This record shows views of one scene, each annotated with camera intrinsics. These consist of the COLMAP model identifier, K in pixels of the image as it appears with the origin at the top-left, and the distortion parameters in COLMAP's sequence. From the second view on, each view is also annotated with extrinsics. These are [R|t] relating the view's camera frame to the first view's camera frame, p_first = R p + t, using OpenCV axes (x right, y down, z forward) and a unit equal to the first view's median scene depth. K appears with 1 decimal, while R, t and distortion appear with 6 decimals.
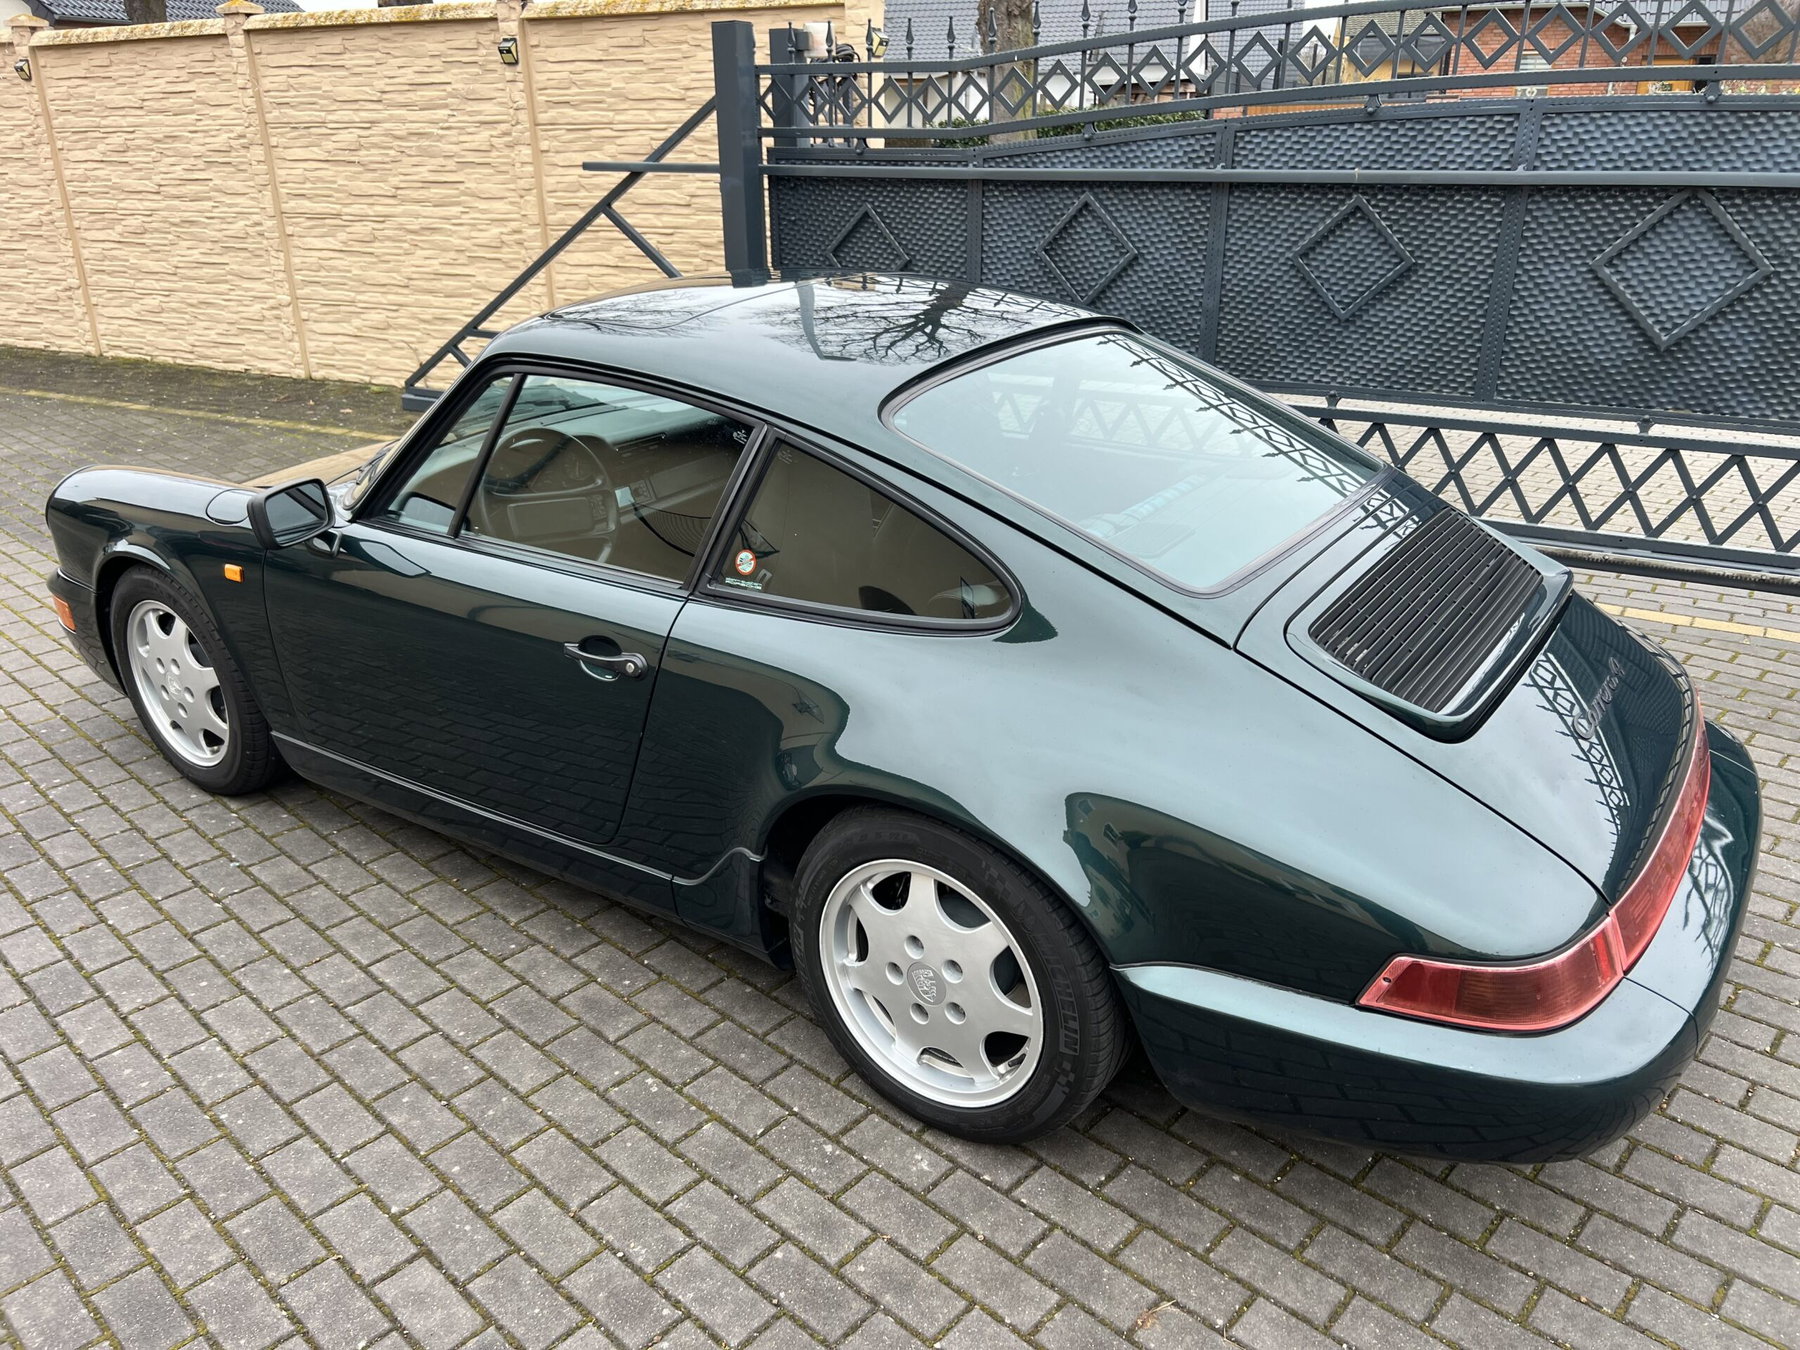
lens RADIAL K [[1356.4, 0, 900.0], [0, 1356.4, 675.0], [0, 0, 1]] dist [0.011867, -0.014715]
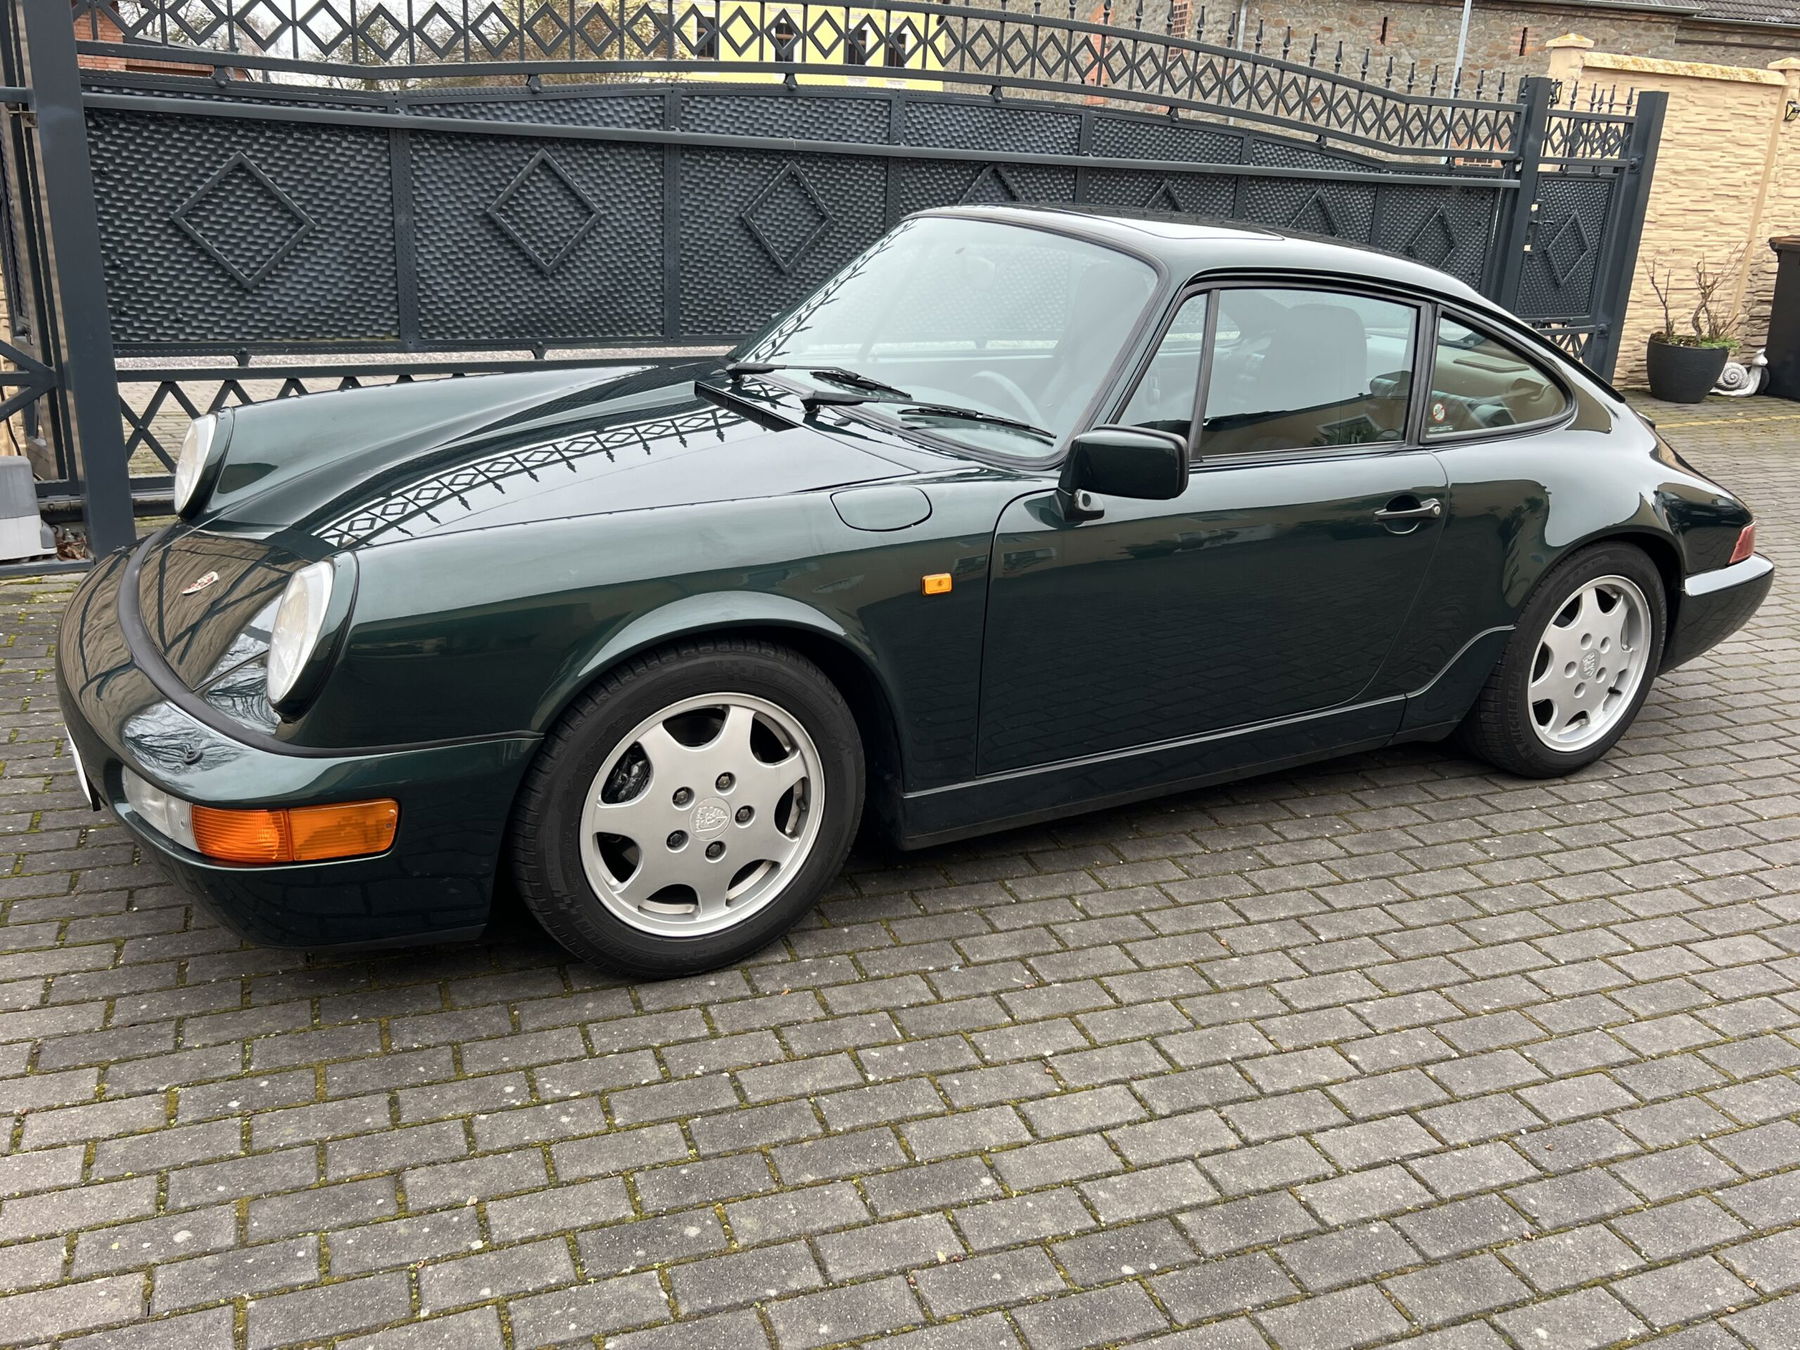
lens RADIAL K [[1536.5, 0, 911.7], [0, 1536.5, 648.5], [0, 0, 1]] dist [0.006342, -0.001016]
pose [[0.425852, -0.246384, 0.870600, -0.809146], [0.283713, 0.950044, 0.130090, -0.104303], [-0.859161, 0.191601, 0.474481, 0.378439]]
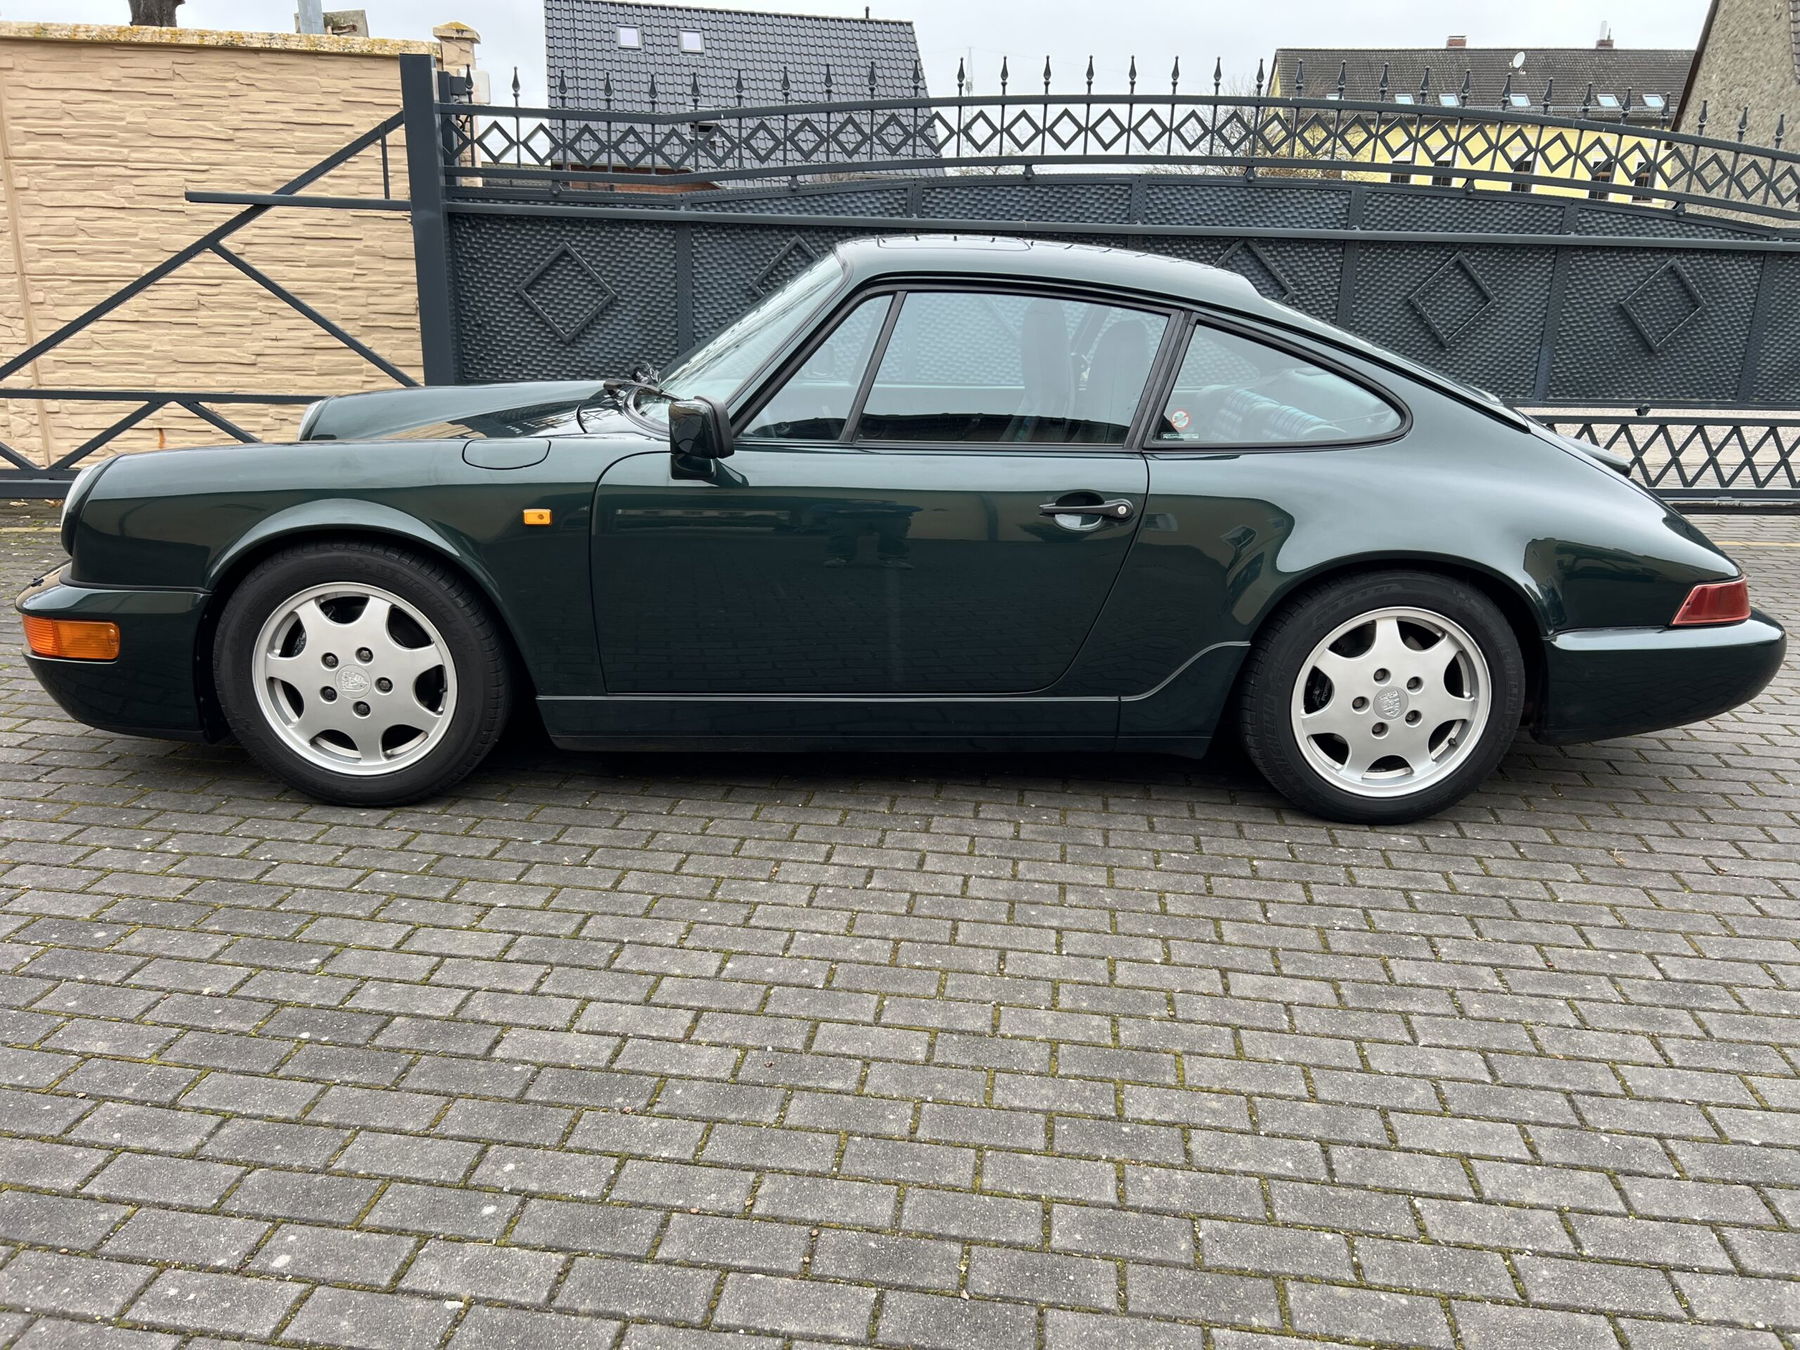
lens RADIAL K [[1380.3, 0, 896.4], [0, 1380.3, 640.1], [0, 0, 1]] dist [0.022802, -0.031238]
pose [[0.815384, -0.123300, 0.565637, -0.536082], [0.186330, 0.980960, -0.054767, 0.065499], [-0.548115, 0.150051, 0.822833, 0.045582]]
